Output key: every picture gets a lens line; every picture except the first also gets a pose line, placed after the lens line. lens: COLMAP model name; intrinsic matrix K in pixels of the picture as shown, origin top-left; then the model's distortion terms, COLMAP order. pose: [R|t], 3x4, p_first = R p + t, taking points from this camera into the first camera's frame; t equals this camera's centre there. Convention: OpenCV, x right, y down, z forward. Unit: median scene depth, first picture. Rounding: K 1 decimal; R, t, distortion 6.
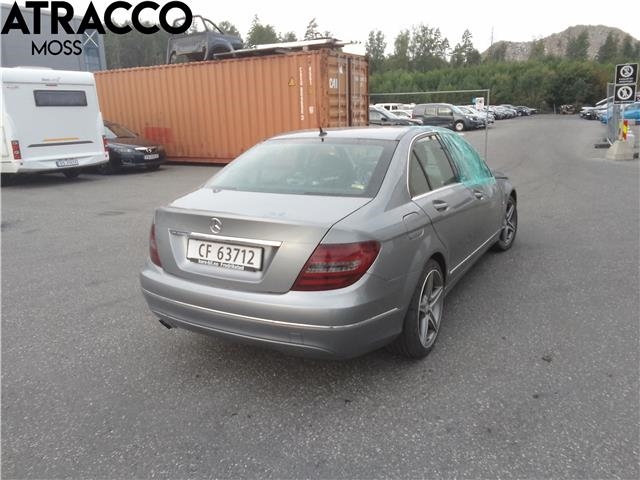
lens RADIAL K [[508.9, 0, 323.9], [0, 508.9, 240.2], [0, 0, 1]] dist [0.013711, -0.036931]
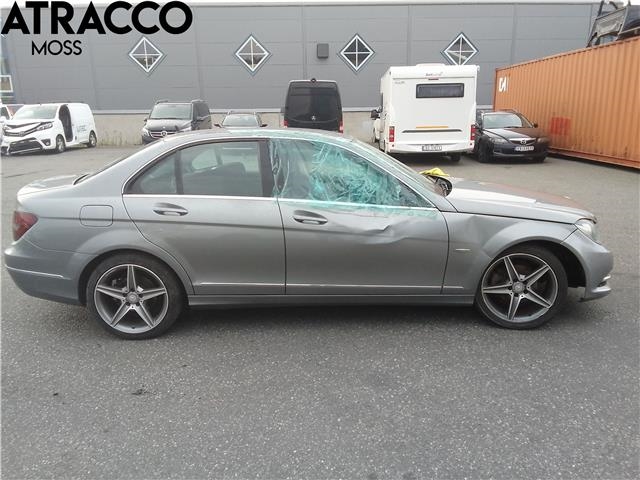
lens RADIAL K [[508.9, 0, 323.8], [0, 508.9, 237.9], [0, 0, 1]] dist [0.013711, -0.036931]
pose [[0.497545, 0.224751, -0.837816, 0.362374], [-0.201535, 0.969372, 0.140359, -0.065845], [0.843702, 0.099014, 0.527602, 0.208363]]
